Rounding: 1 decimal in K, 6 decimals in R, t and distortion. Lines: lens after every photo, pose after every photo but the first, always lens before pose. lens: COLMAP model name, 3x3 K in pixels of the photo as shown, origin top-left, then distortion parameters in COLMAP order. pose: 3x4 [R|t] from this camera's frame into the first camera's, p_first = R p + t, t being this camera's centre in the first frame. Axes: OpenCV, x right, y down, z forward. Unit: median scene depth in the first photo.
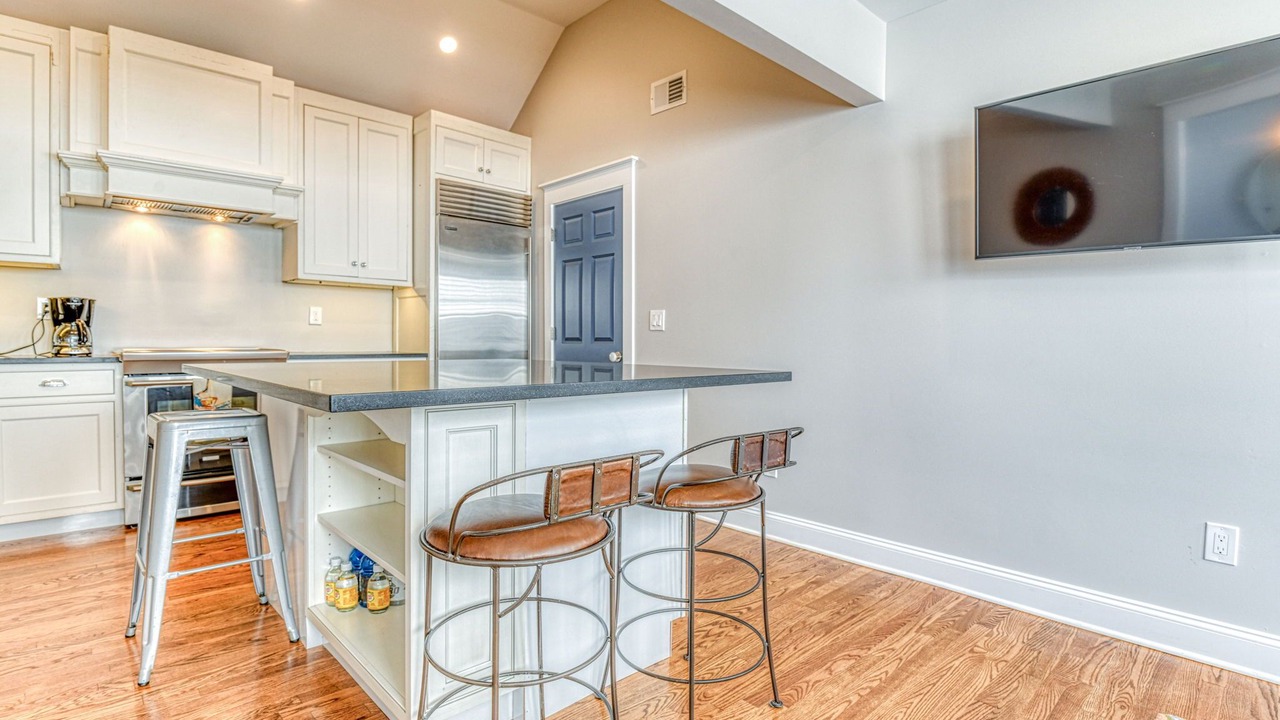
lens RADIAL K [[637.3, 0, 641.4], [0, 637.3, 349.8], [0, 0, 1]] dist [0.003252, 0.001021]
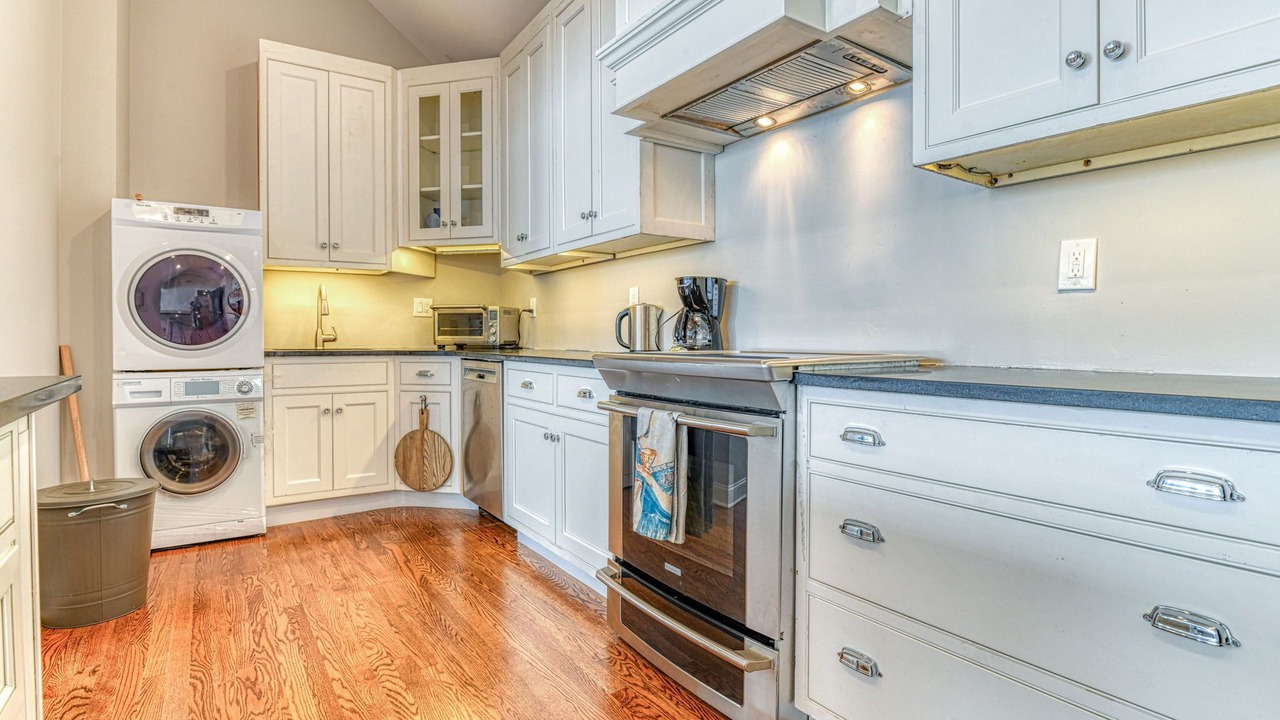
lens RADIAL K [[637.3, 0, 641.4], [0, 637.3, 351.5], [0, 0, 1]] dist [0.003252, 0.001021]
pose [[-0.147491, 0.011317, -0.988999, -0.155501], [-0.018513, 0.999728, 0.014201, -0.007974], [0.988890, 0.020404, -0.147241, 0.931144]]
